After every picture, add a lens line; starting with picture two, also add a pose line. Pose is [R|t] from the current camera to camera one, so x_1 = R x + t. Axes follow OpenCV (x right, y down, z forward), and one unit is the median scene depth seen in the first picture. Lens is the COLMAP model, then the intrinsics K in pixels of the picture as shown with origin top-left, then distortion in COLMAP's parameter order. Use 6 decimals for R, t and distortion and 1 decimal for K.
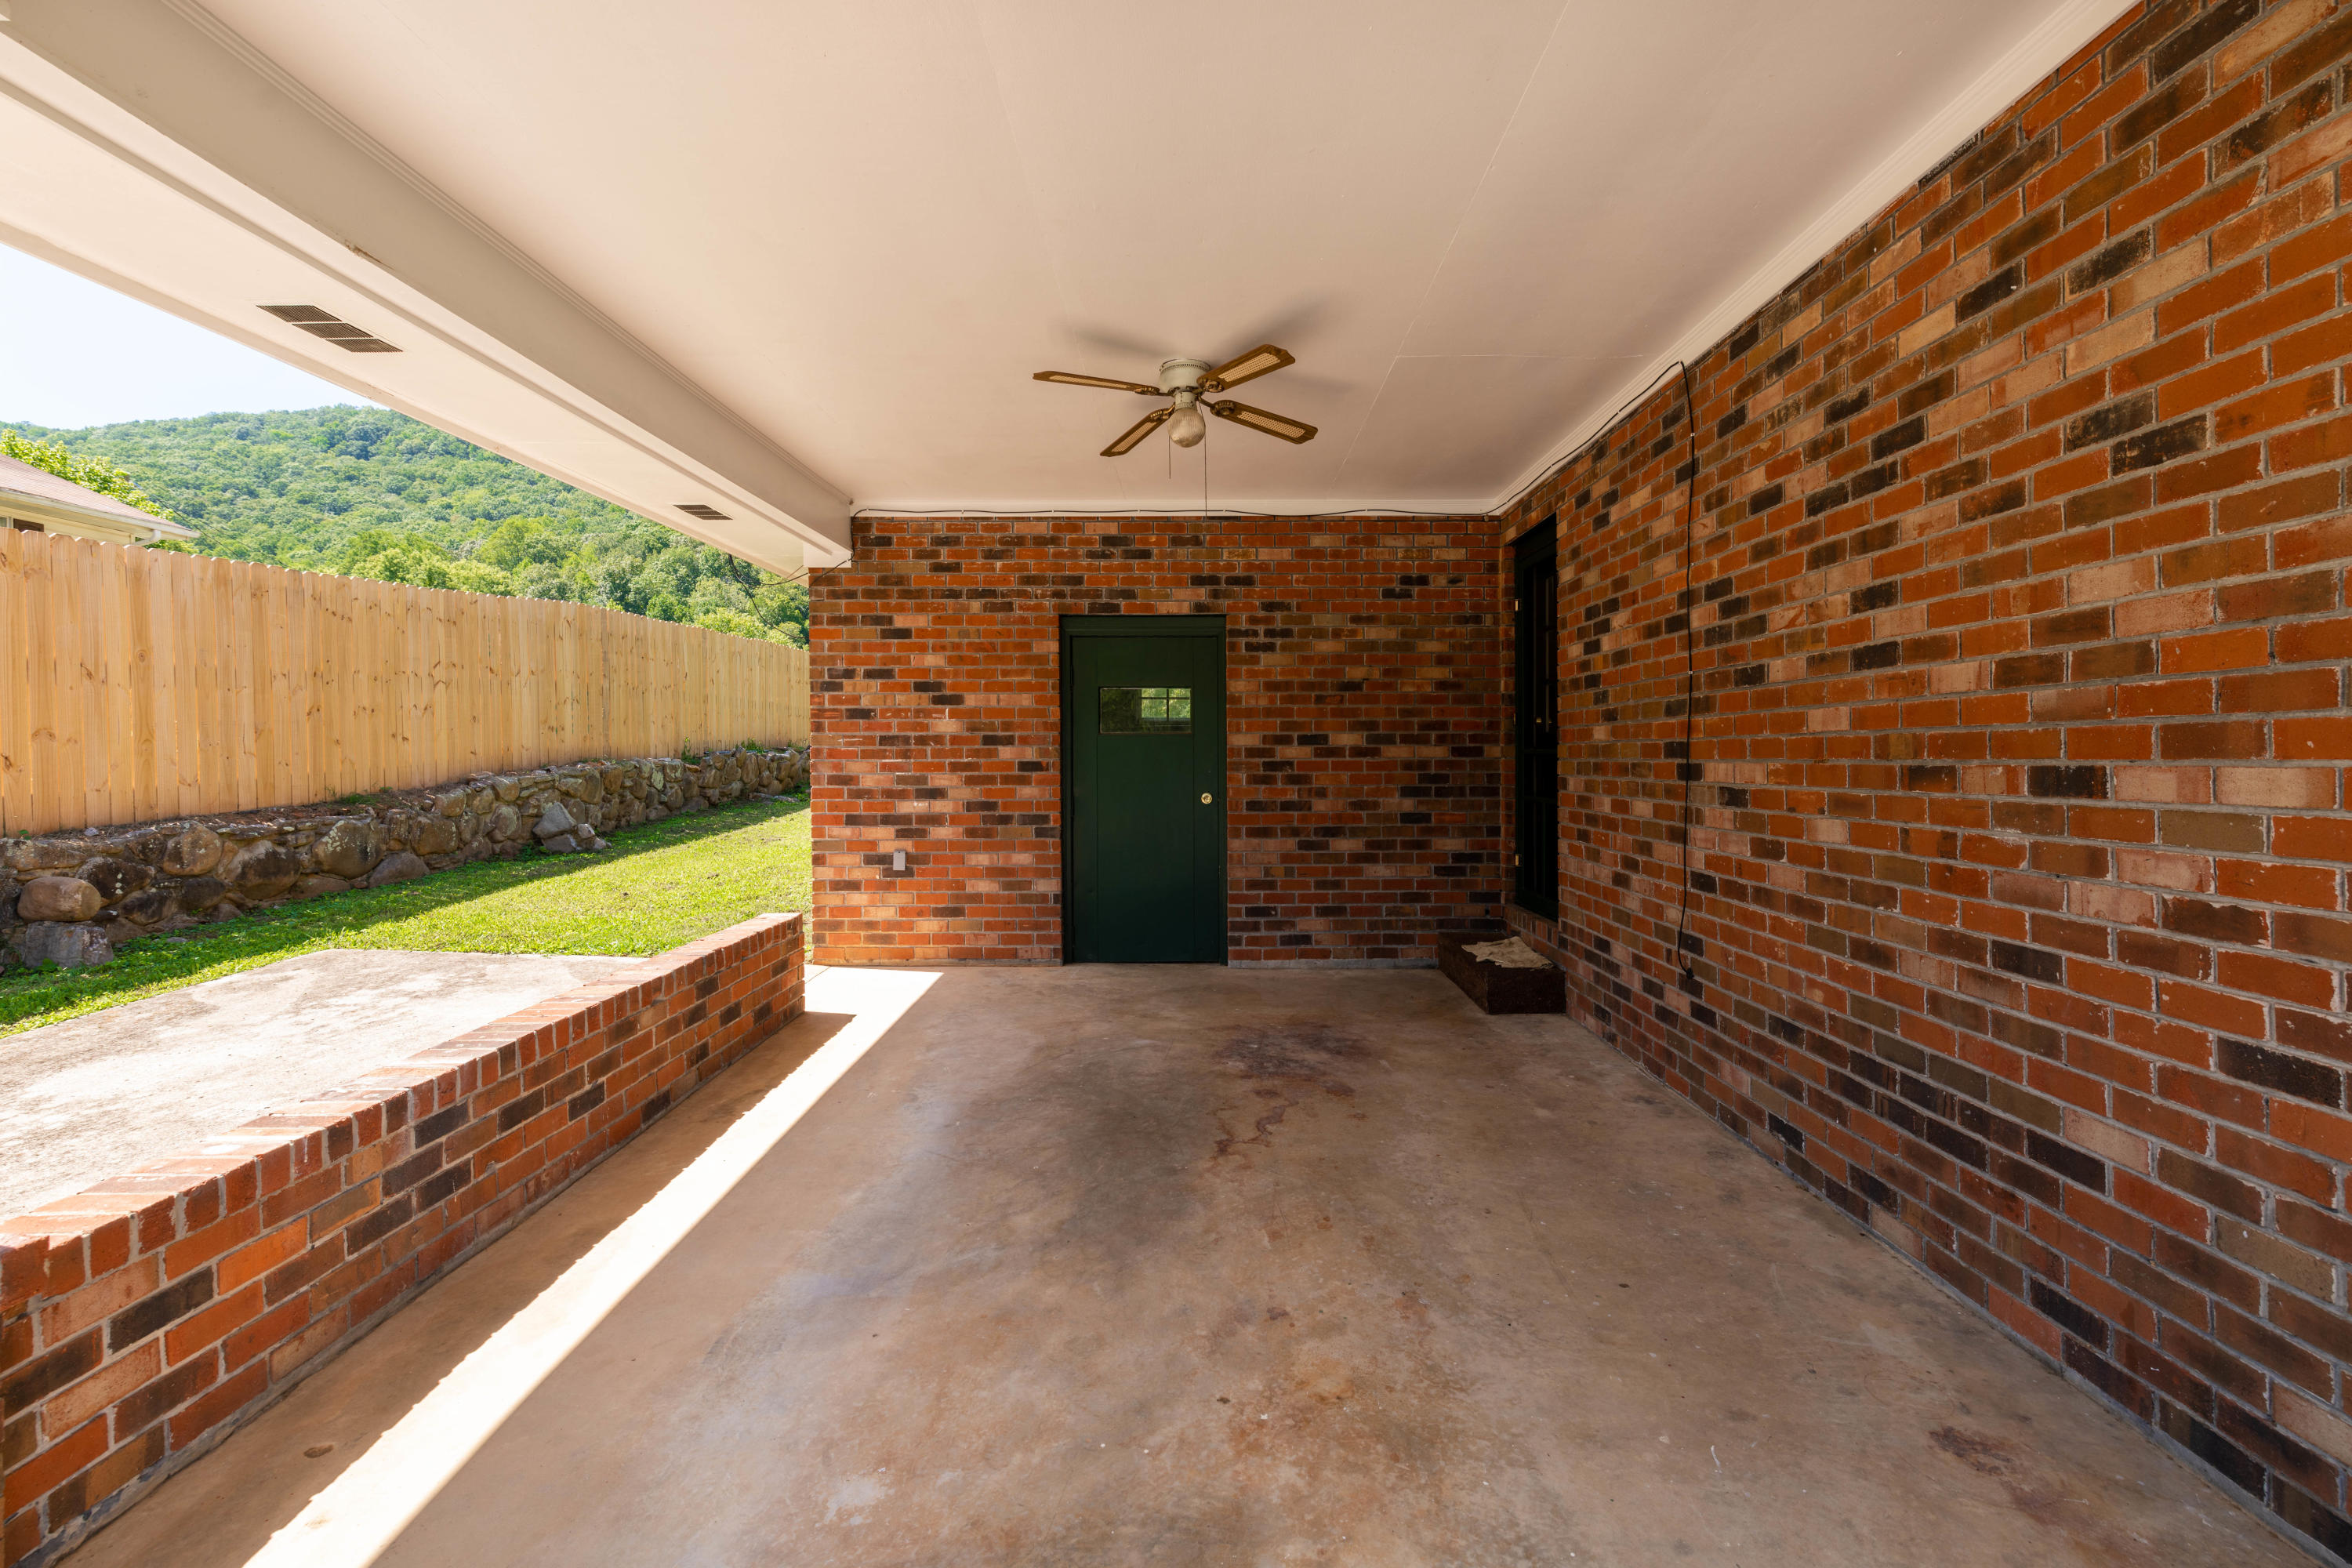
lens RADIAL K [[1021.3, 0, 1187.6], [0, 1021.3, 744.7], [0, 0, 1]] dist [0.002462, -0.000354]
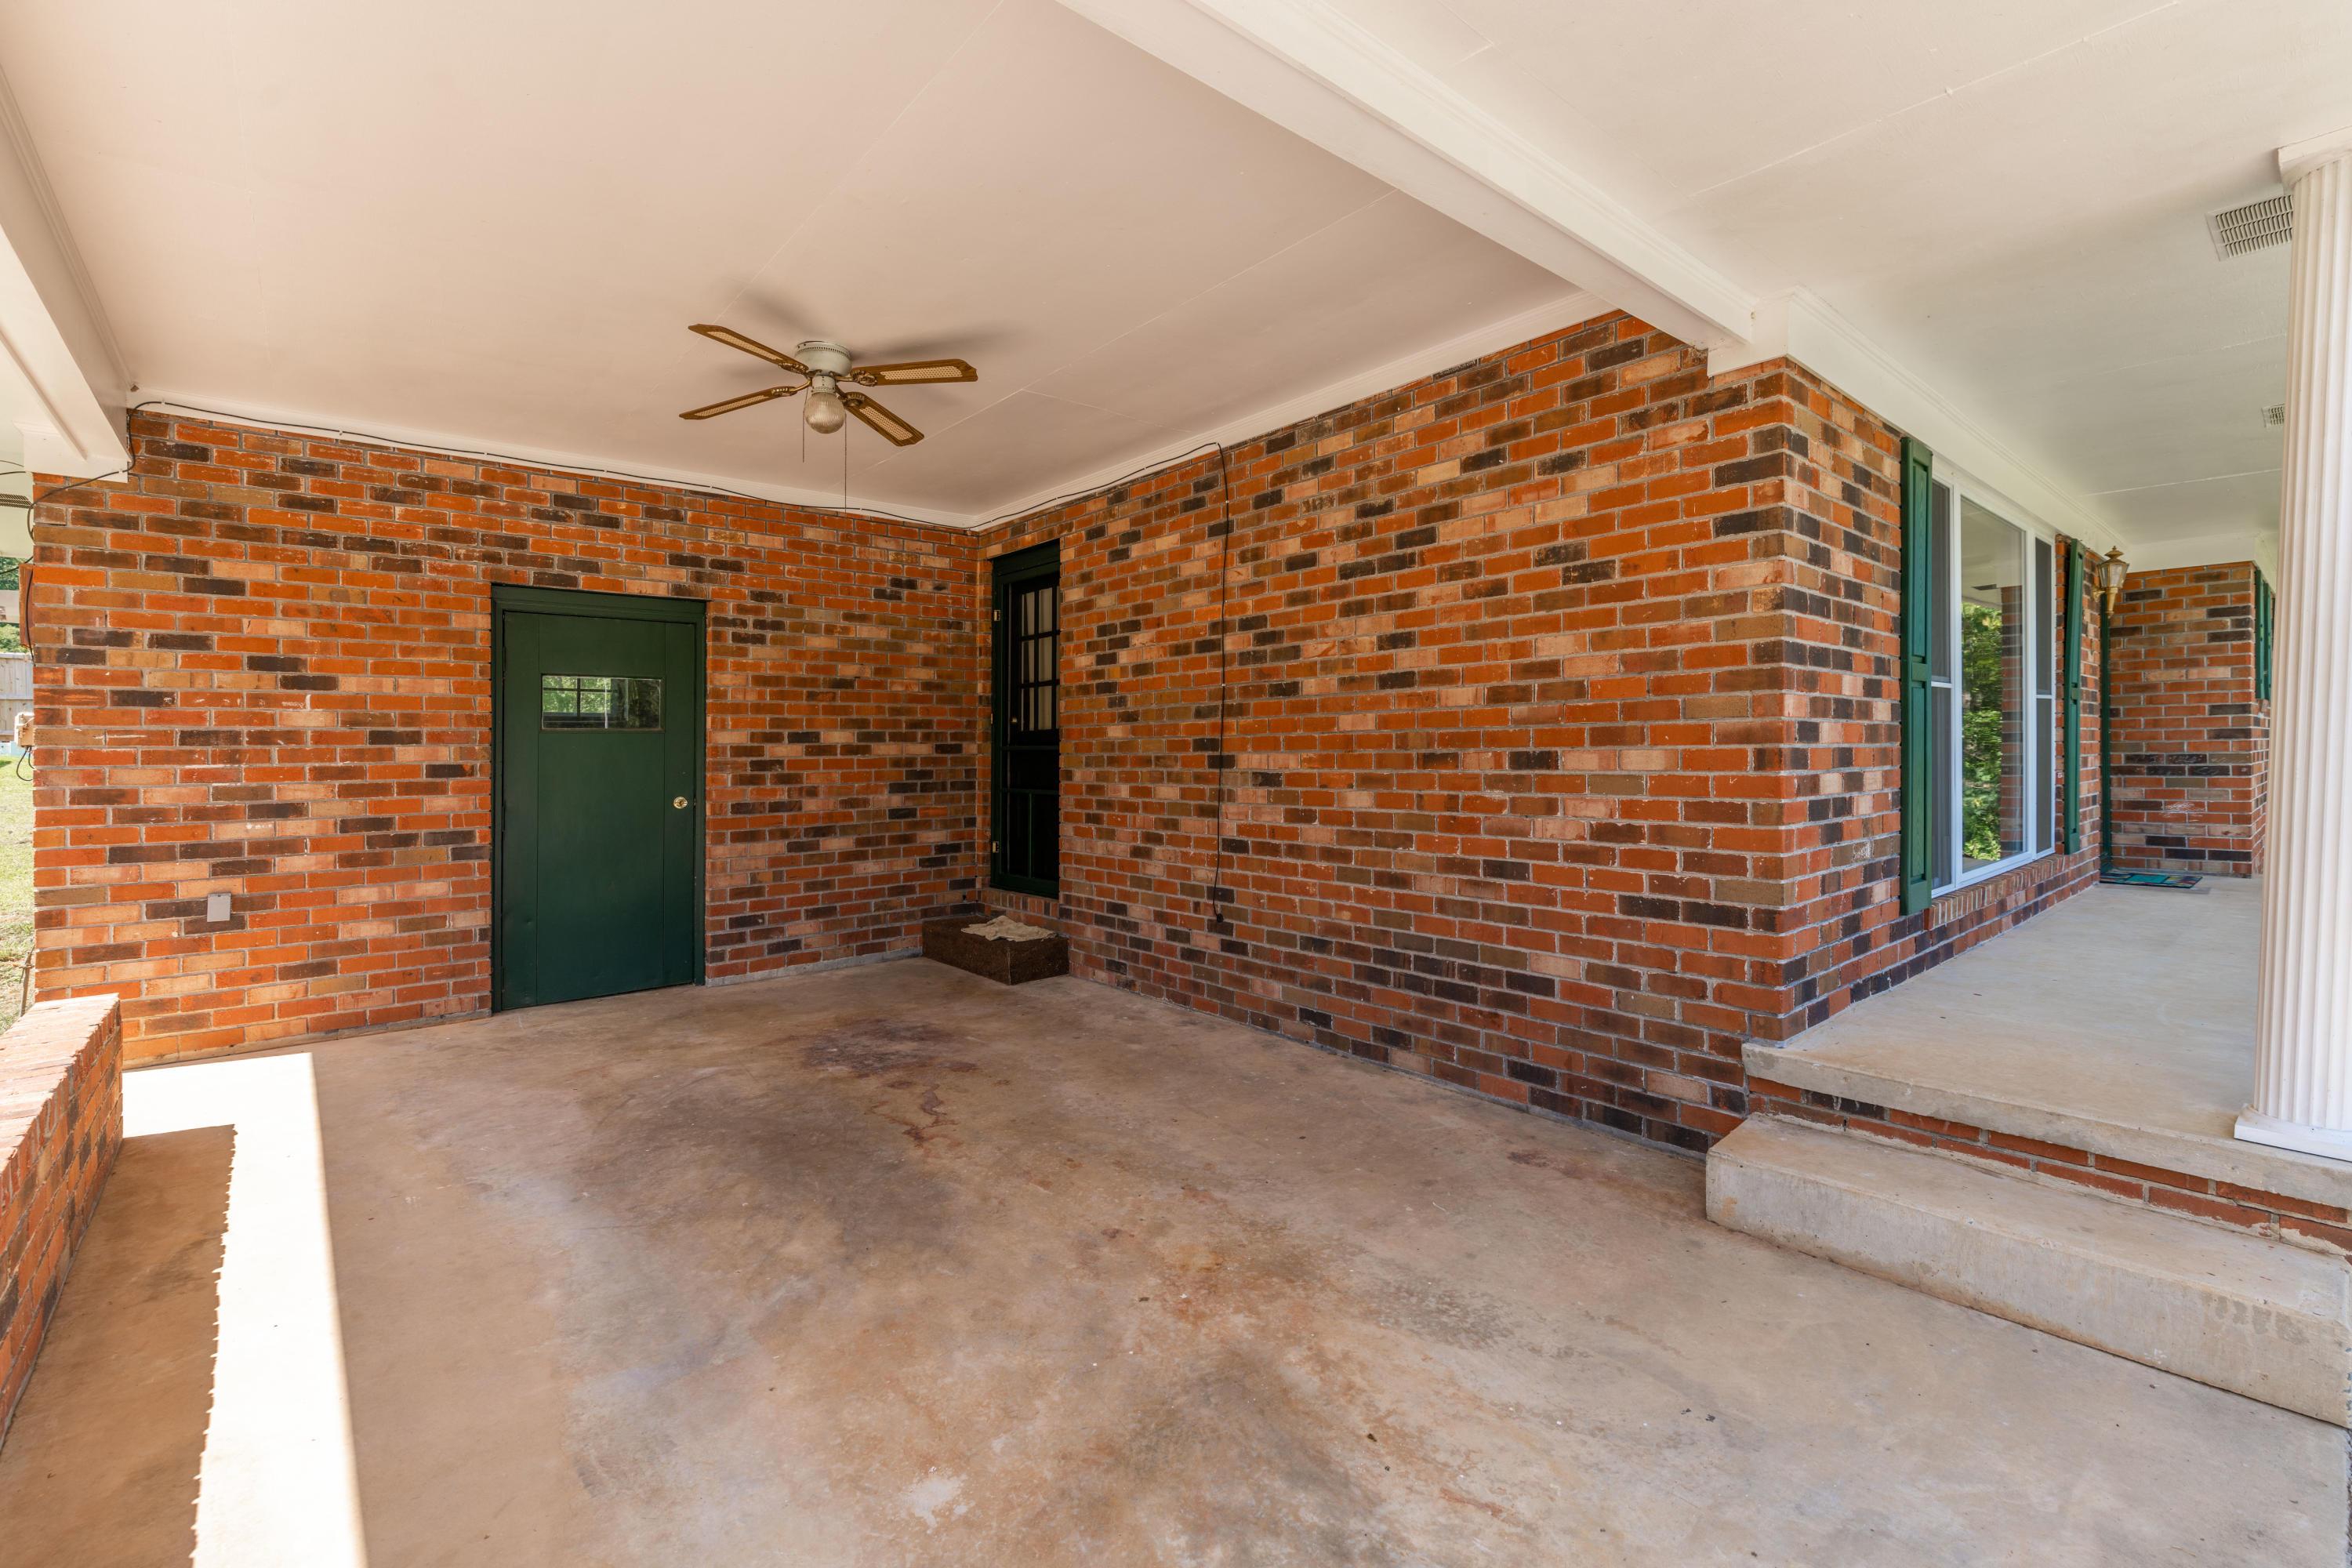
lens RADIAL K [[1021.3, 0, 1187.6], [0, 1021.3, 744.7], [0, 0, 1]] dist [0.002462, -0.000354]
pose [[0.763796, -0.003491, 0.645448, -0.434352], [0.003349, 0.999993, 0.001445, 0.003577], [-0.645449, 0.001058, 0.763803, 0.047806]]
